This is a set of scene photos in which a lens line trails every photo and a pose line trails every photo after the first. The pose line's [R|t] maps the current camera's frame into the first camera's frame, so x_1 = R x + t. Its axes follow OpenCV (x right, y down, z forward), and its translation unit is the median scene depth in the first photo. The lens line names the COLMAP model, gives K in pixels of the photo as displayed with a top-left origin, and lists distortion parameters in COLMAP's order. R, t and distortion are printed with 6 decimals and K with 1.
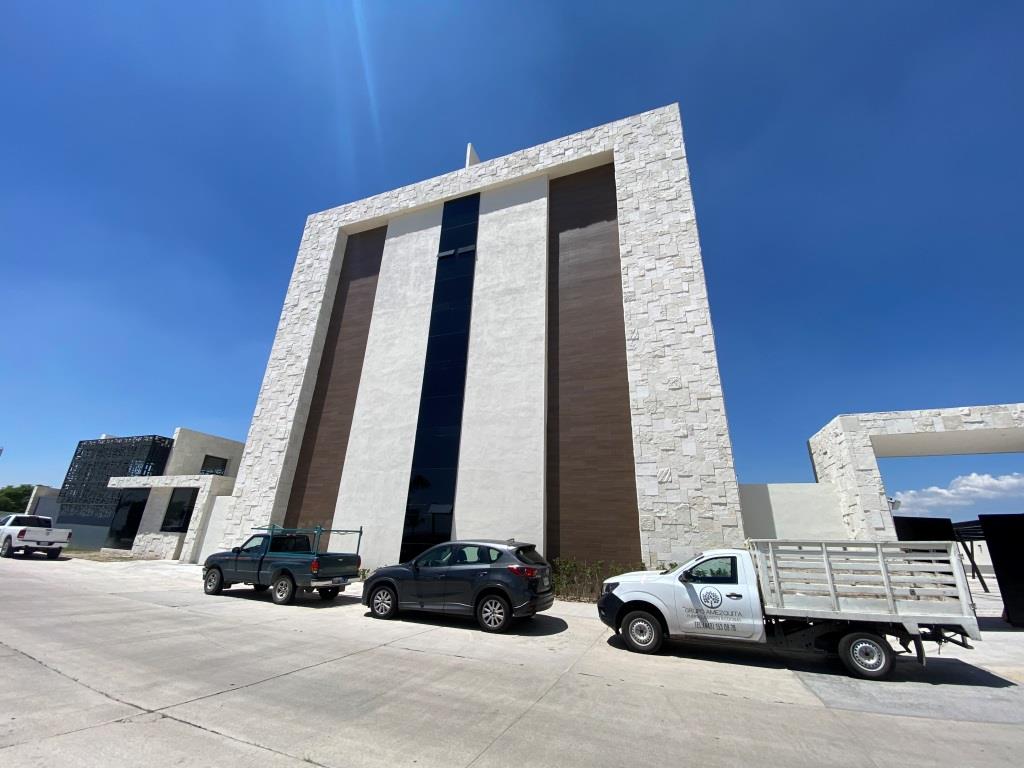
lens RADIAL K [[413.7, 0, 498.5], [0, 413.7, 383.2], [0, 0, 1]] dist [0.007087, -0.010388]
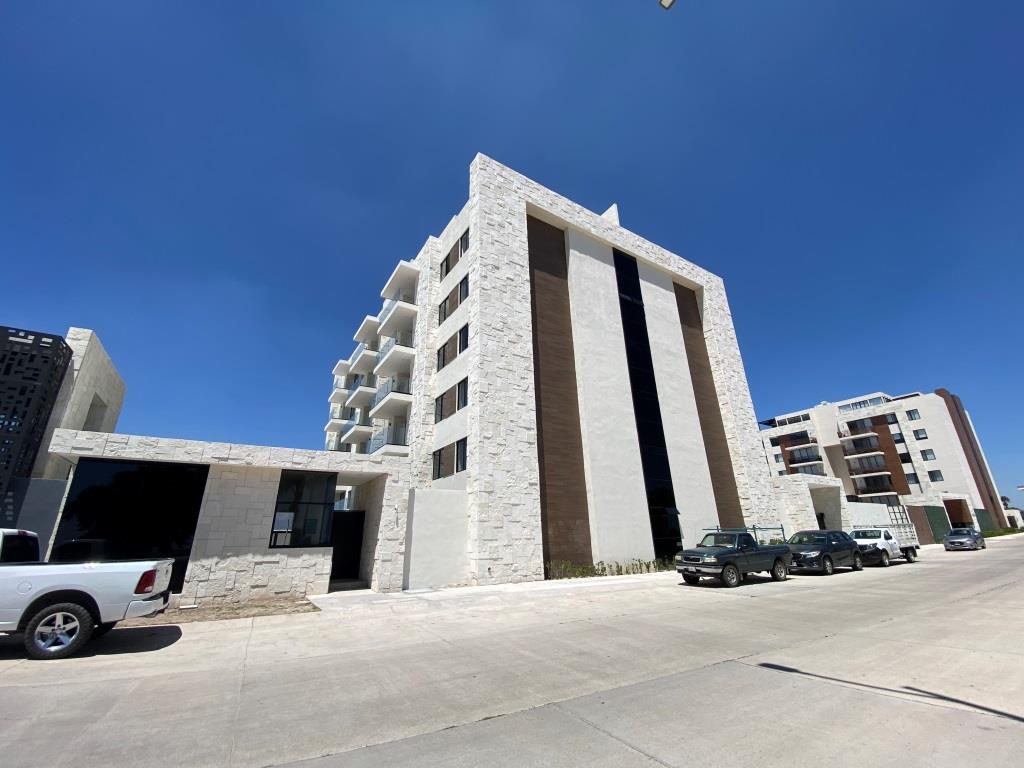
lens RADIAL K [[413.7, 0, 512.7], [0, 413.7, 389.9], [0, 0, 1]] dist [0.007087, -0.010388]
pose [[0.593938, 0.227314, 0.771730, -1.251439], [-0.234731, 0.966478, -0.104024, 0.155583], [-0.769506, -0.119365, 0.627385, 0.492374]]
